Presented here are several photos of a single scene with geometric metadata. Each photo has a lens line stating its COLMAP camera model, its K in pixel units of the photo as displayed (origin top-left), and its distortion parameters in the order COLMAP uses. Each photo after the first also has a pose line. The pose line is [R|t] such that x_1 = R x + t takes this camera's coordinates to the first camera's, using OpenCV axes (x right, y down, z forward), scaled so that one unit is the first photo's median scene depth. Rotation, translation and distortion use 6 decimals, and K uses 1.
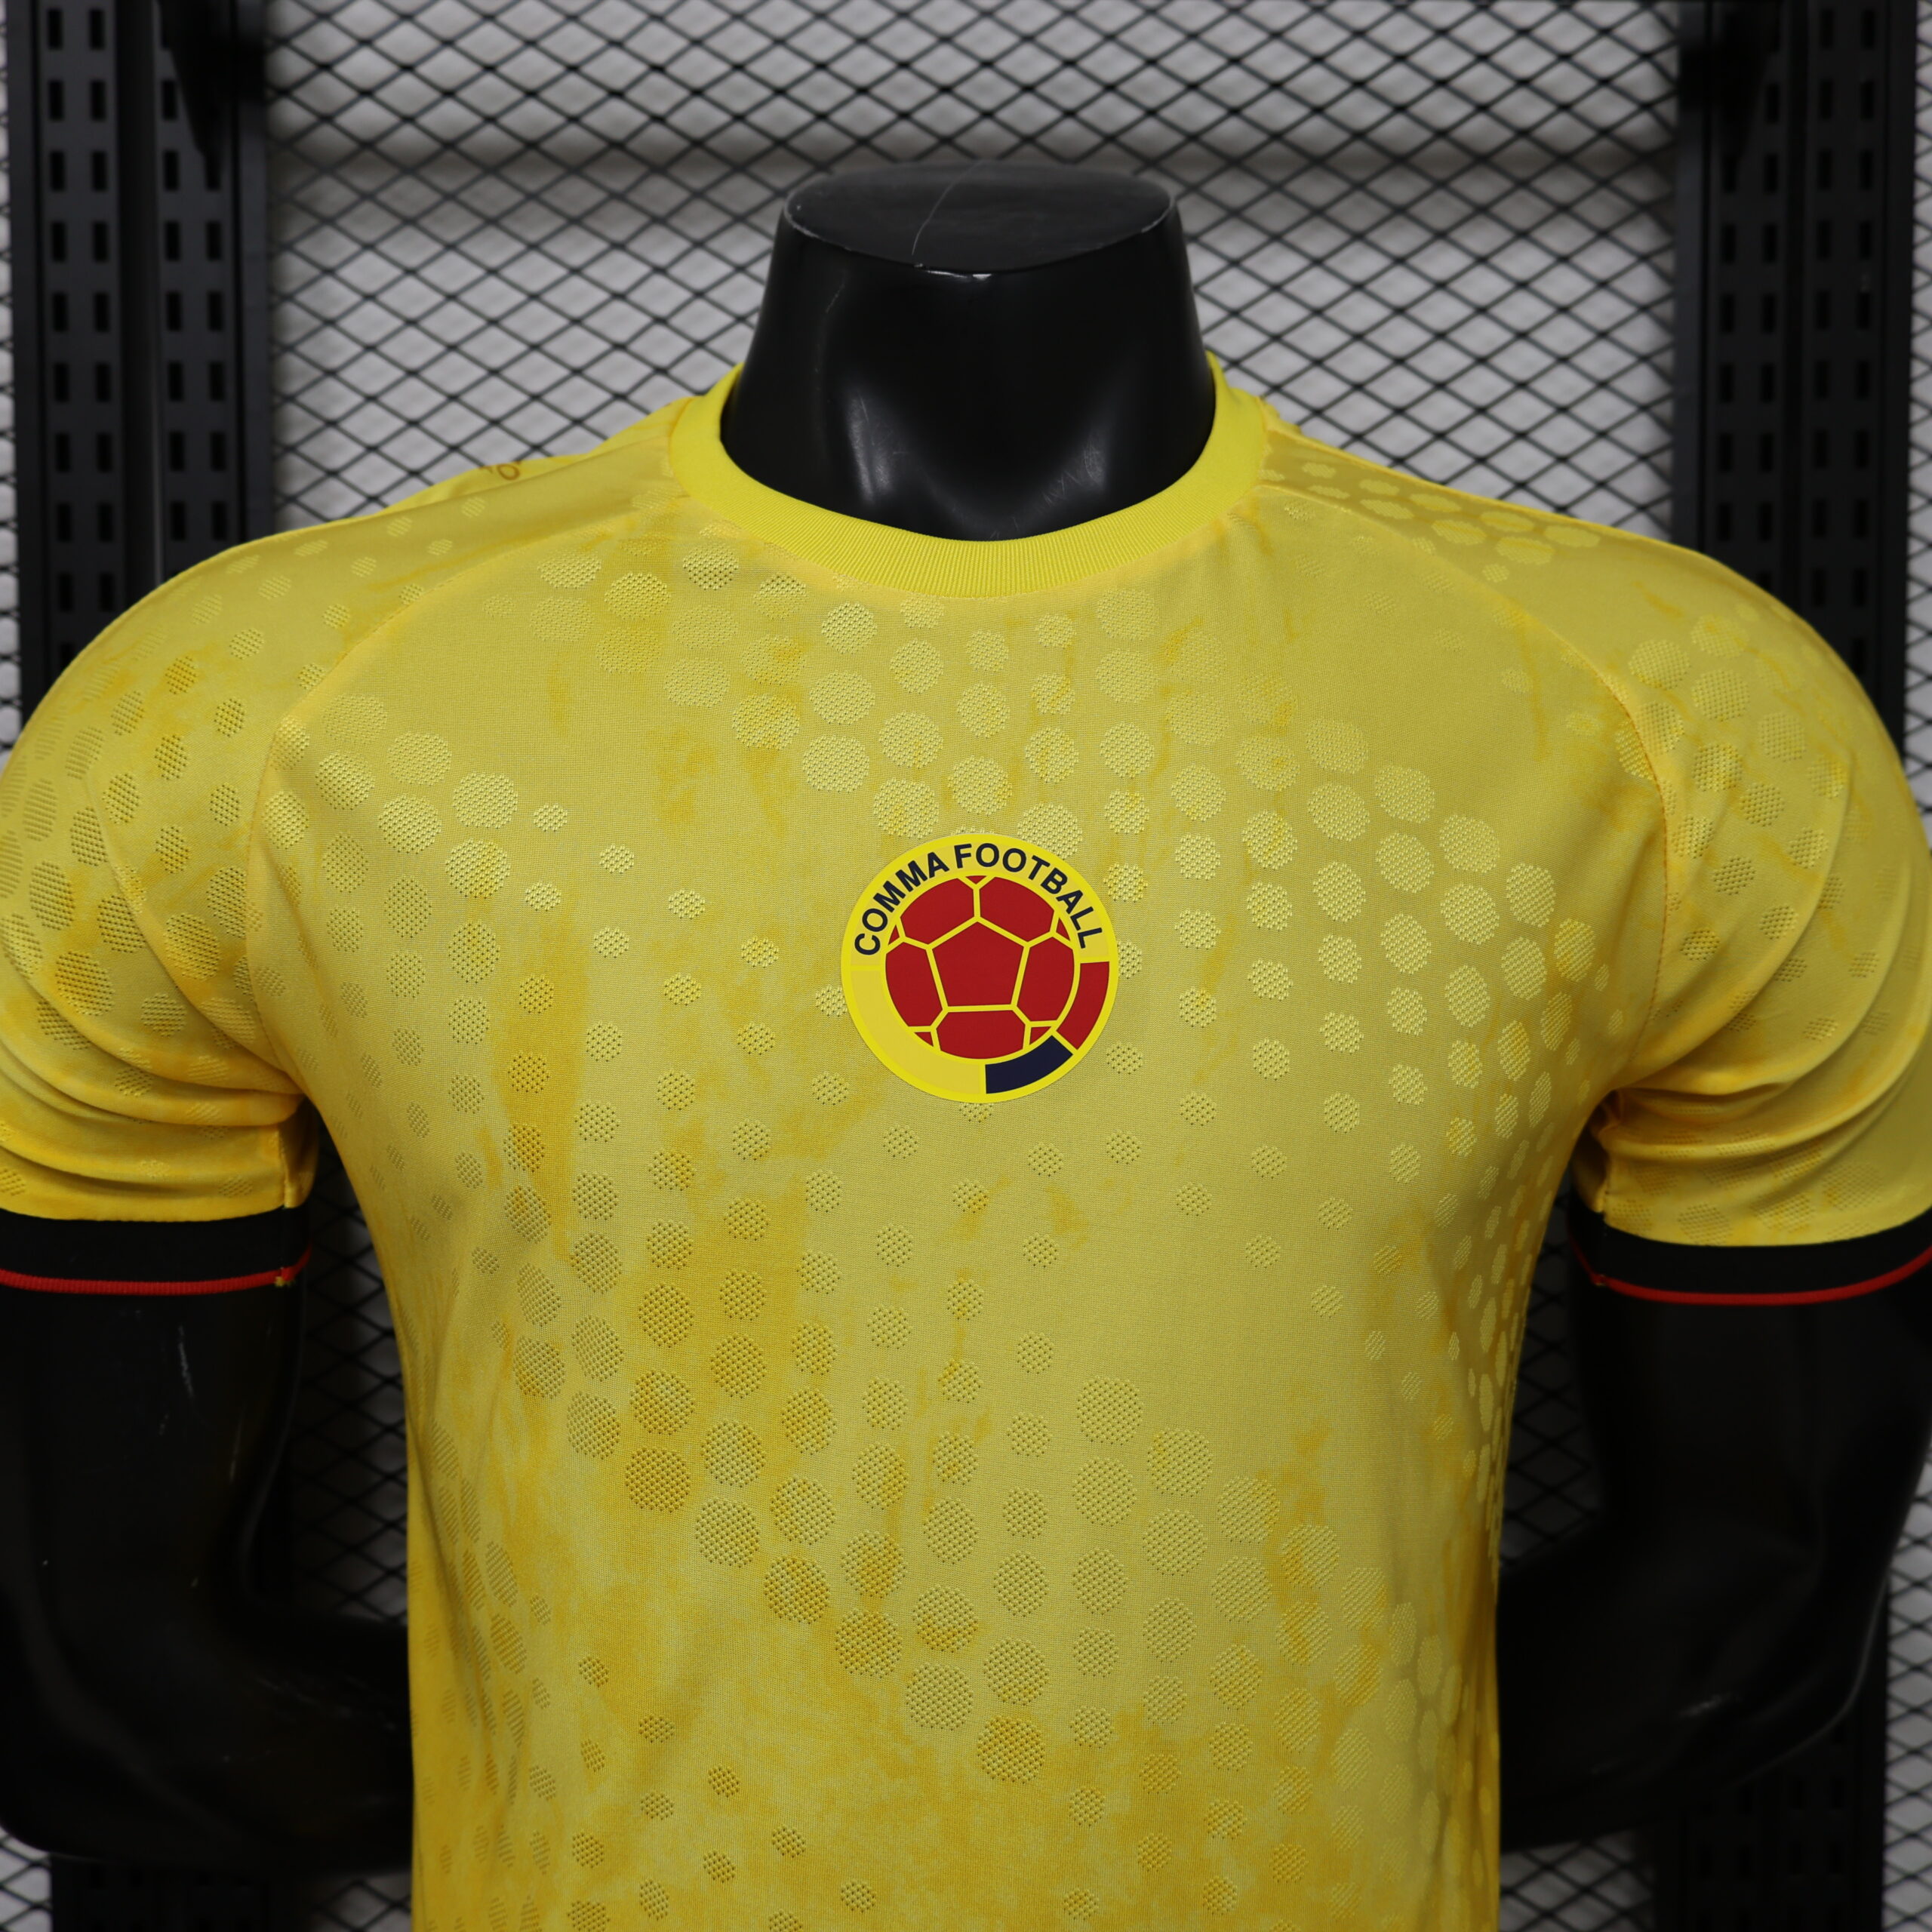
lens RADIAL K [[2138.4, 0, 970.5], [0, 2138.4, 972.8], [0, 0, 1]] dist [0.020944, 0.000000]
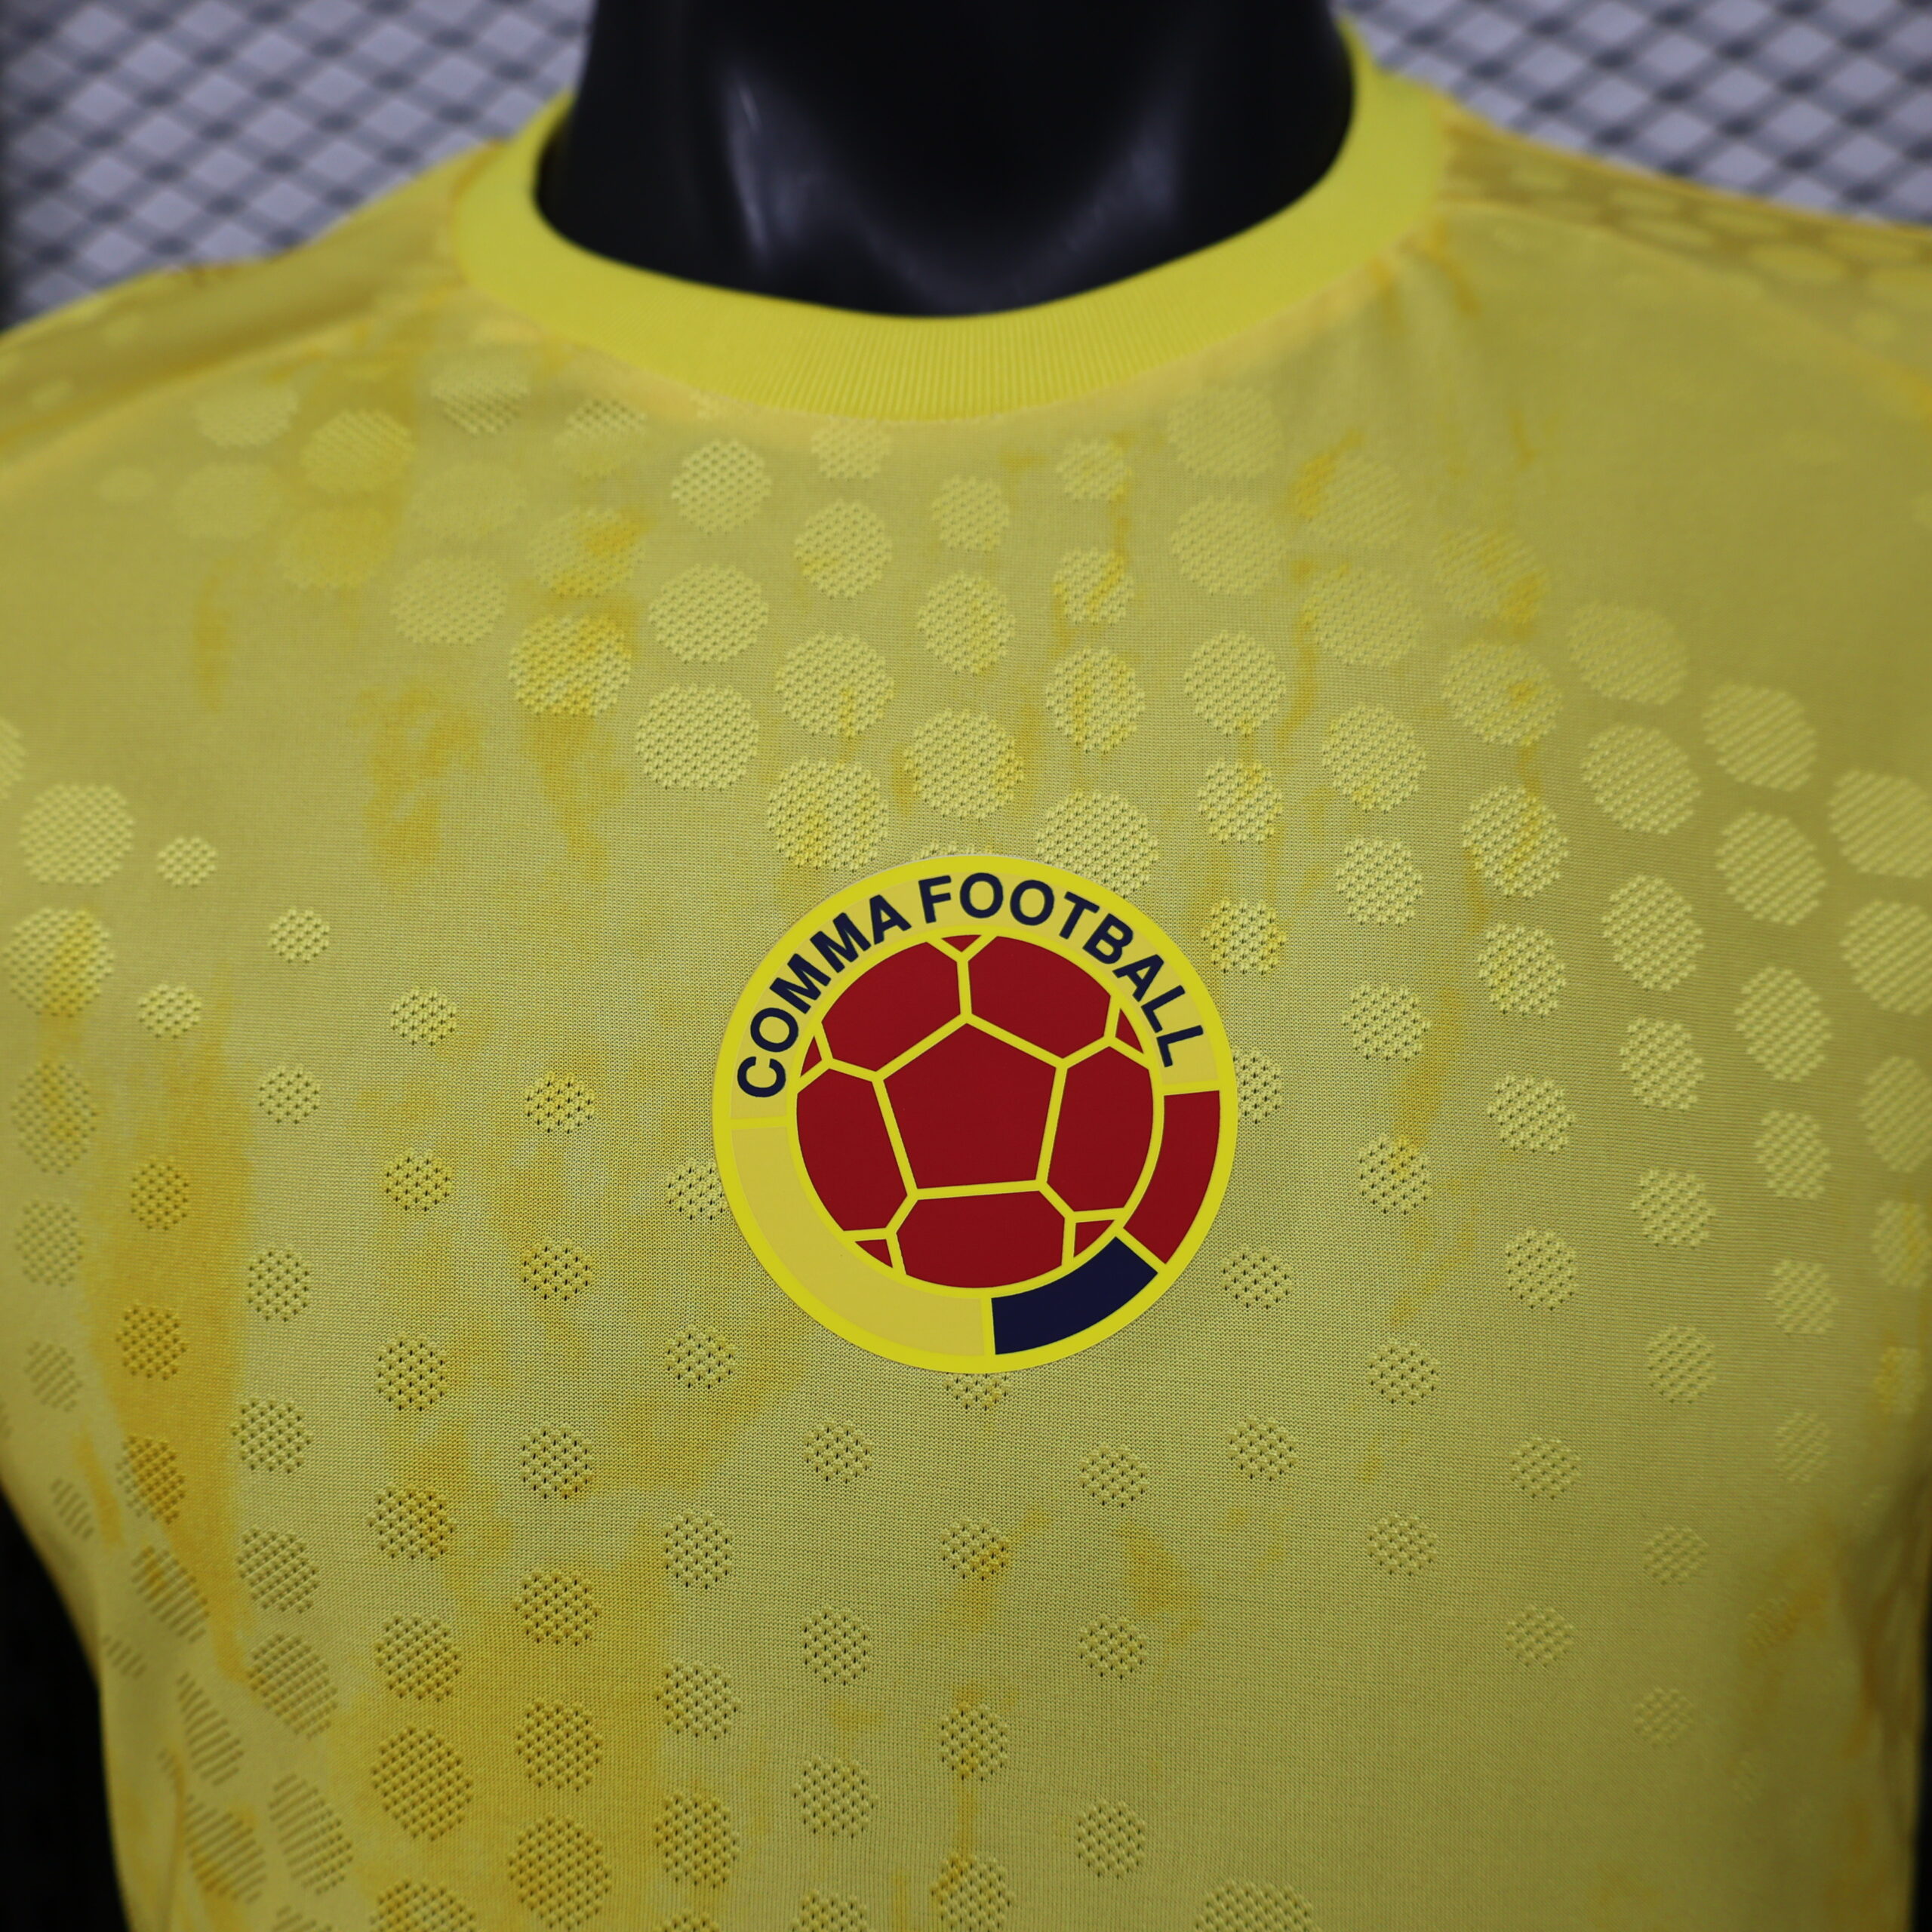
lens RADIAL K [[2138.4, 0, 958.4], [0, 2138.4, 957.8], [0, 0, 1]] dist [0.020944, 0.000000]
pose [[0.997497, -0.045444, -0.054179, 0.030468], [0.047358, 0.998279, 0.034582, -0.058168], [0.052515, -0.037061, 0.997932, 0.465825]]
